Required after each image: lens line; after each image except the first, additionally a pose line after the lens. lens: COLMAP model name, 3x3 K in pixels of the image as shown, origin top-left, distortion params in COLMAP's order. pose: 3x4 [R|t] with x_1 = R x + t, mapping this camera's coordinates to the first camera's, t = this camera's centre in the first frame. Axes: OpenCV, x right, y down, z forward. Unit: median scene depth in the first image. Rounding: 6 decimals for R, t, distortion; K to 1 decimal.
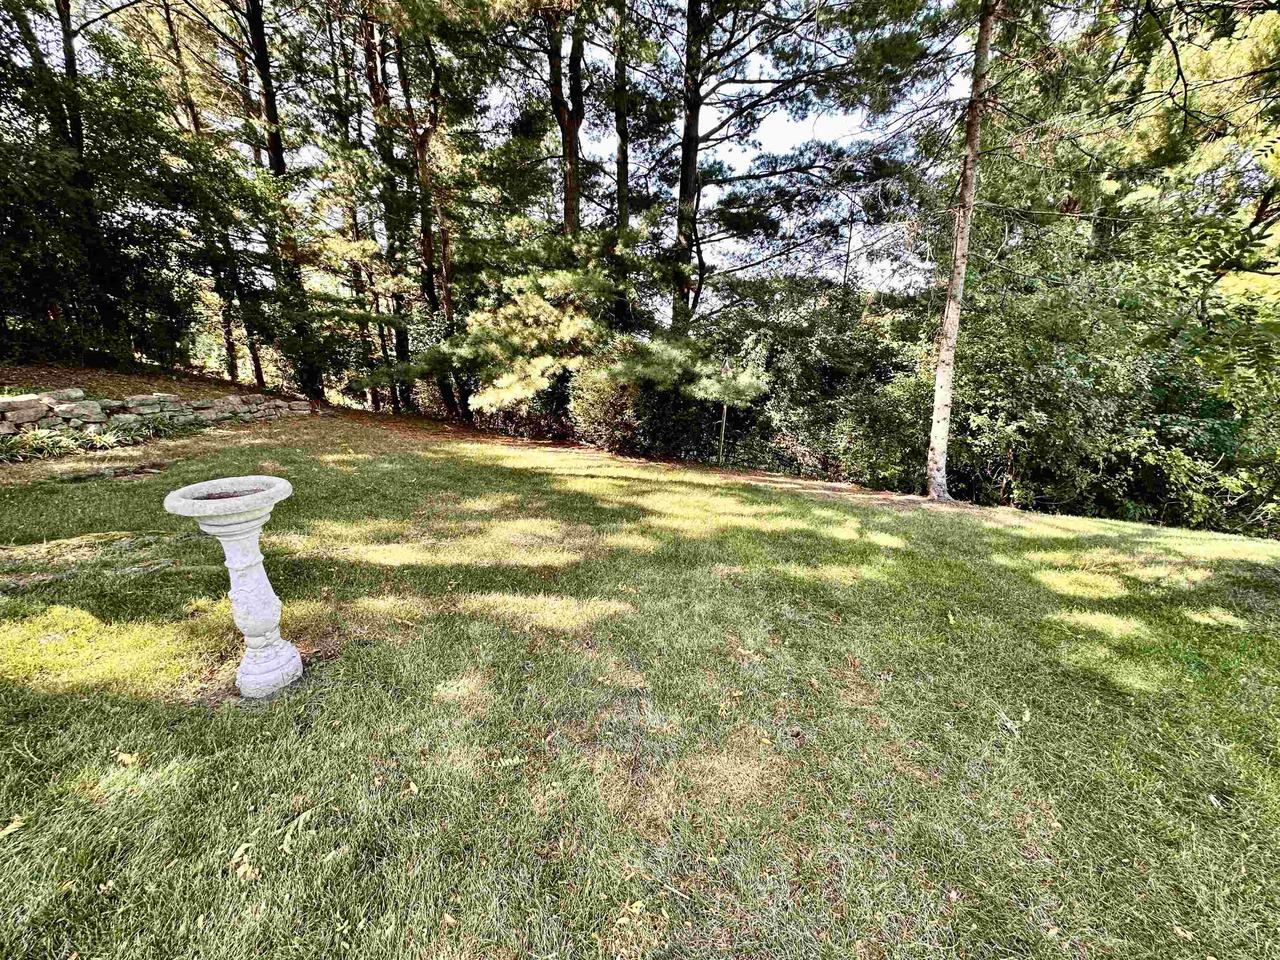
lens RADIAL K [[510.9, 0, 640.0], [0, 510.9, 480.0], [0, 0, 1]] dist [-0.001694, 0.000244]
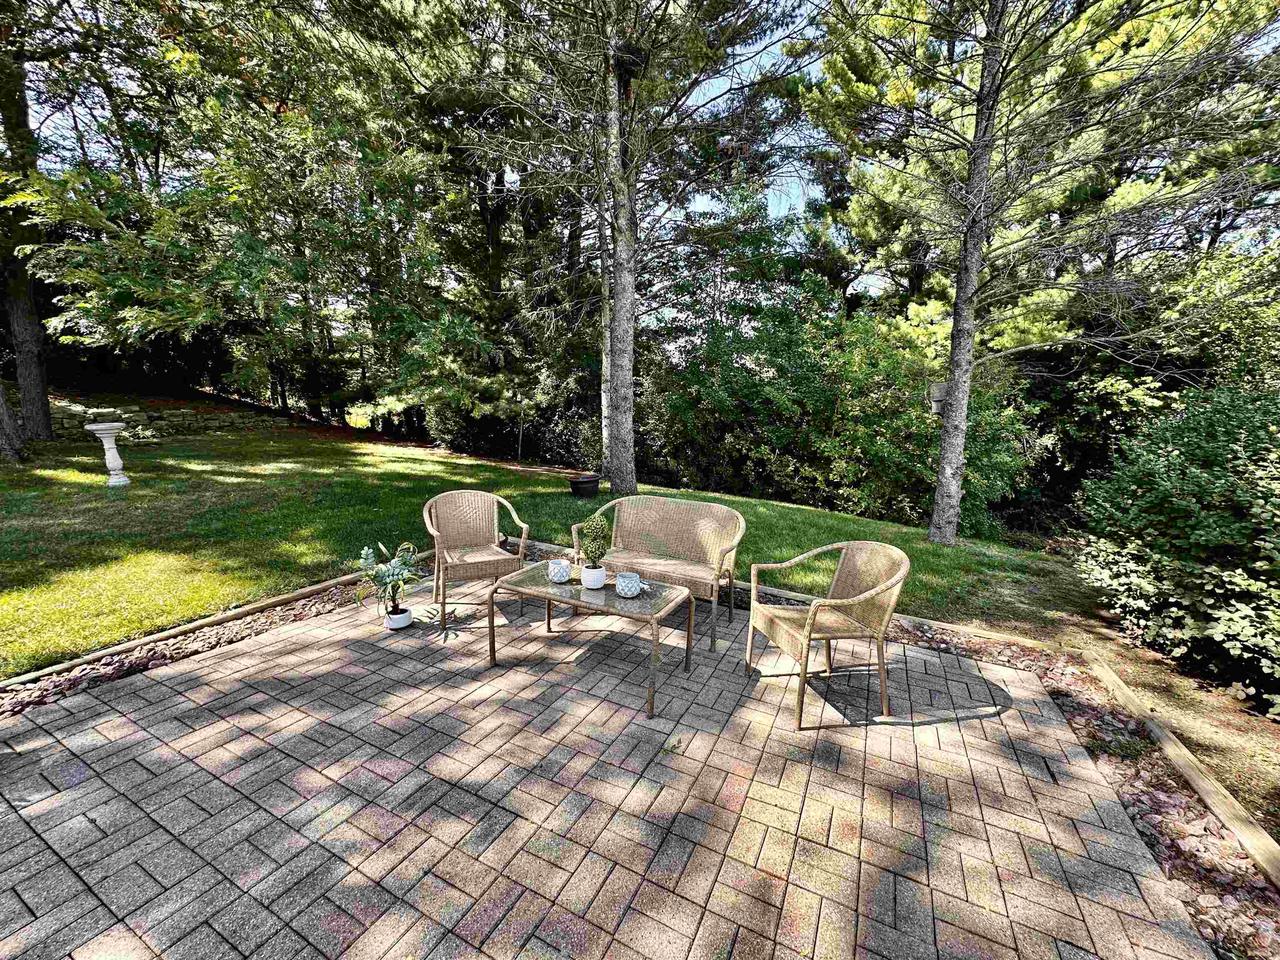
lens RADIAL K [[510.9, 0, 640.0], [0, 510.9, 480.0], [0, 0, 1]] dist [-0.001694, 0.000244]
pose [[0.991630, 0.017306, -0.127950, 0.869935], [-0.024297, 0.998284, -0.053284, 0.130523], [0.126808, 0.055947, 0.990348, -0.527694]]
